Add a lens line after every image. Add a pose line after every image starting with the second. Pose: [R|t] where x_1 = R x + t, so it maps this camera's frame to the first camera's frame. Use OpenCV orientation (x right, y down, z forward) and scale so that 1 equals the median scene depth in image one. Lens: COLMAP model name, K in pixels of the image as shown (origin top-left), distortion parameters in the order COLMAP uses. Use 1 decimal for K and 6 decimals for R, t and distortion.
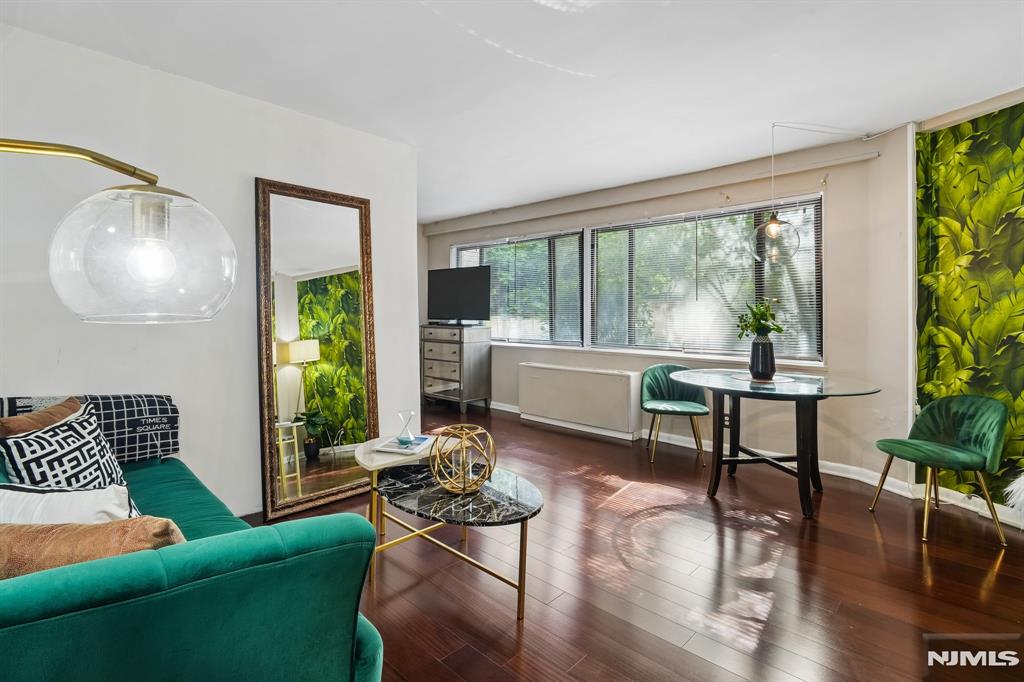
lens RADIAL K [[495.0, 0, 512.2], [0, 495.0, 304.9], [0, 0, 1]] dist [-0.004001, -0.001380]
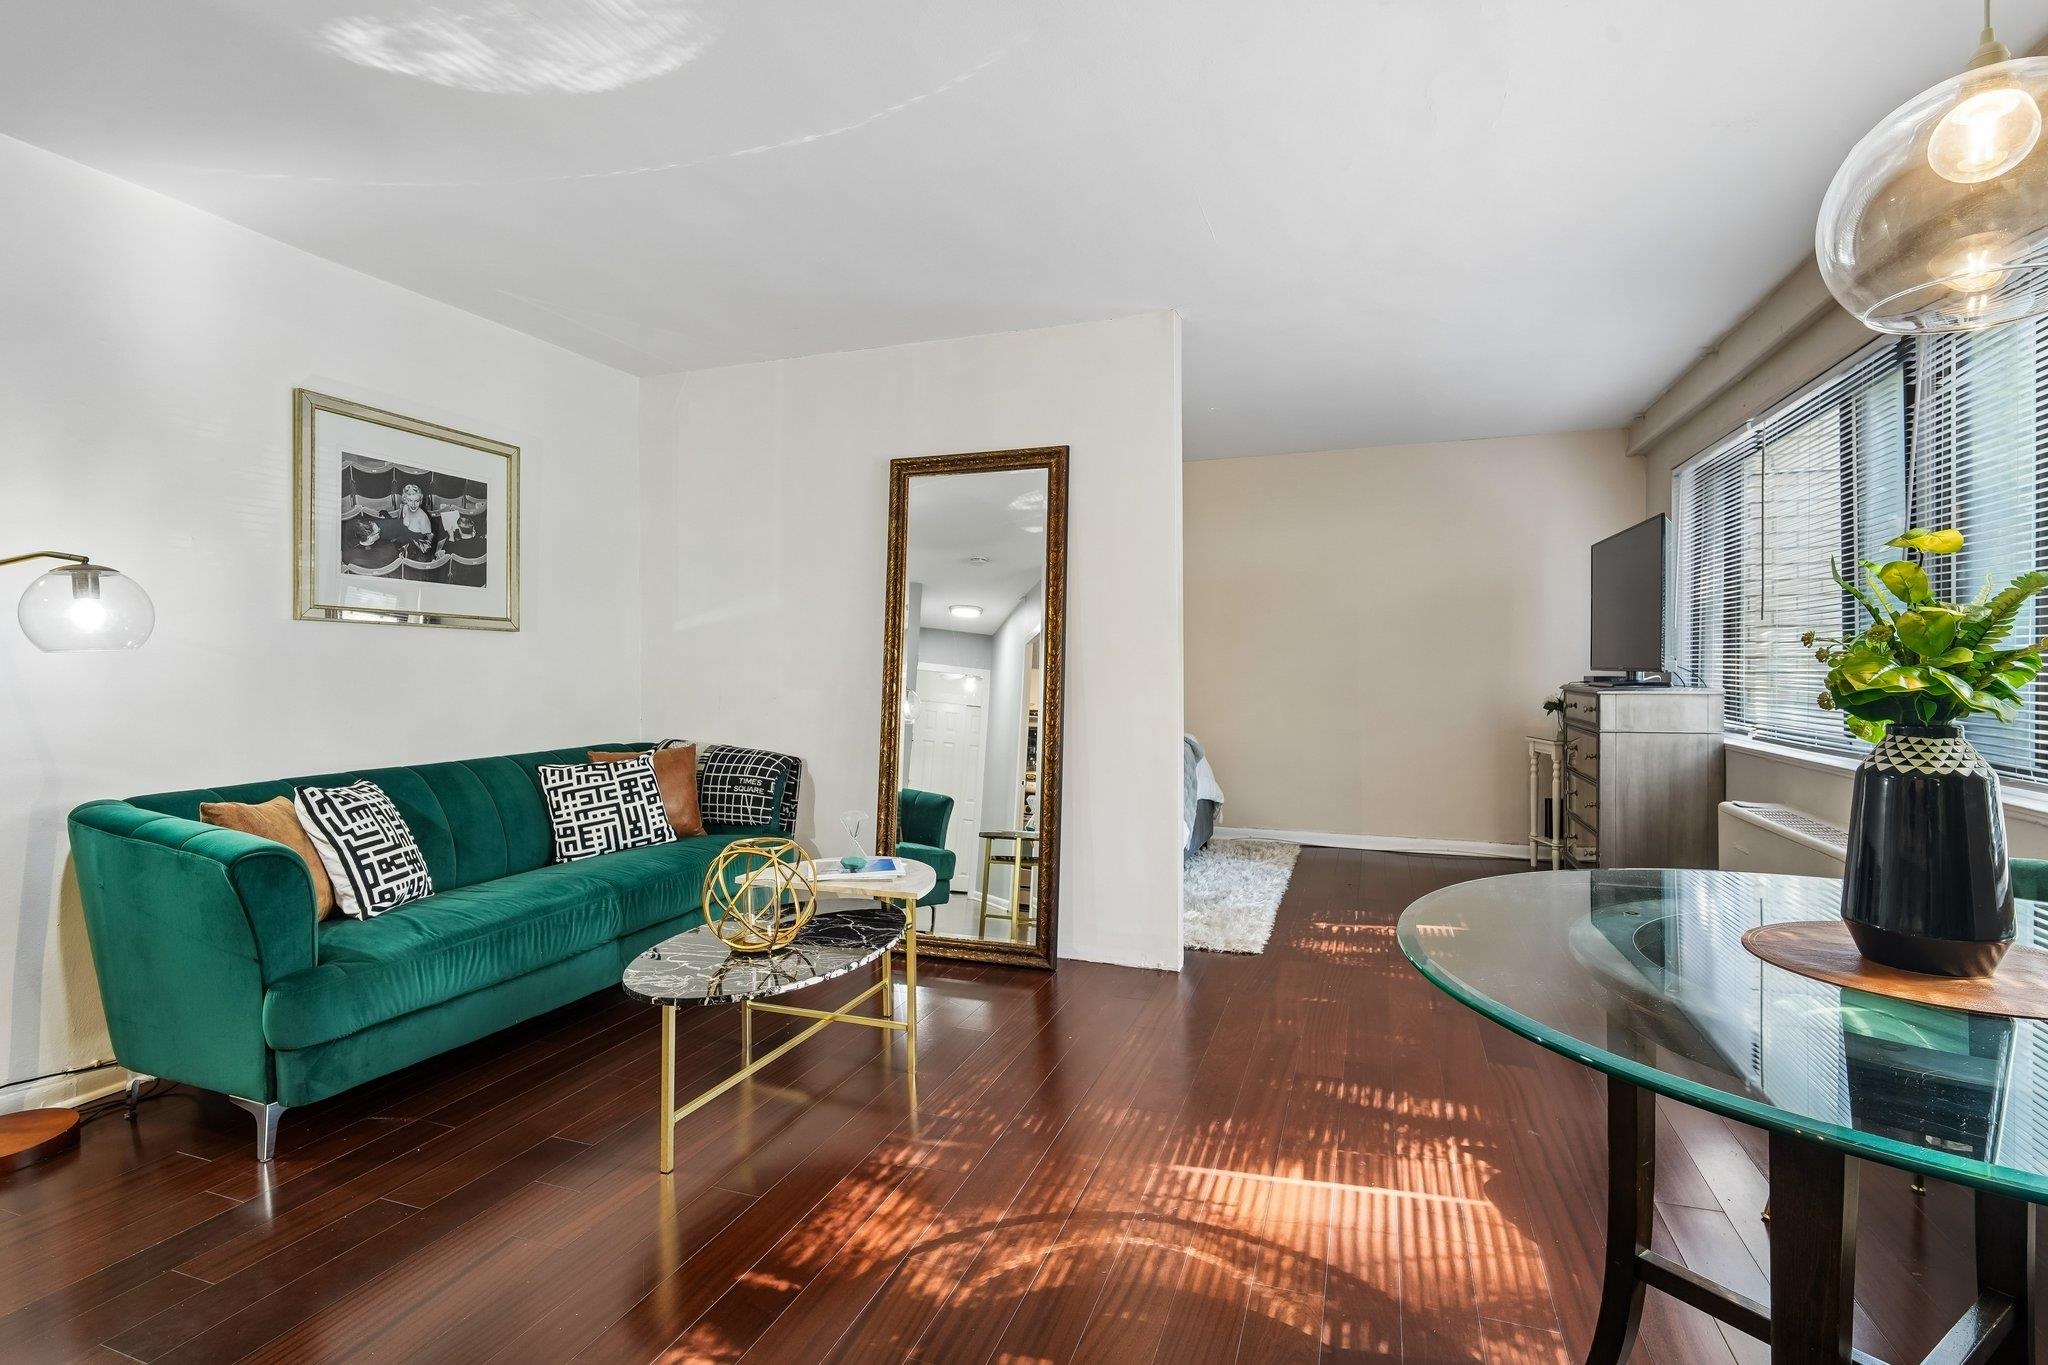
lens RADIAL K [[967.3, 0, 1030.3], [0, 967.3, 663.5], [0, 0, 1]] dist [-0.000372, -0.001799]
pose [[0.401320, -0.008592, -0.915898, 1.288416], [0.021487, 0.999769, 0.000036, 0.053418], [0.915686, -0.019695, 0.401412, 1.003073]]
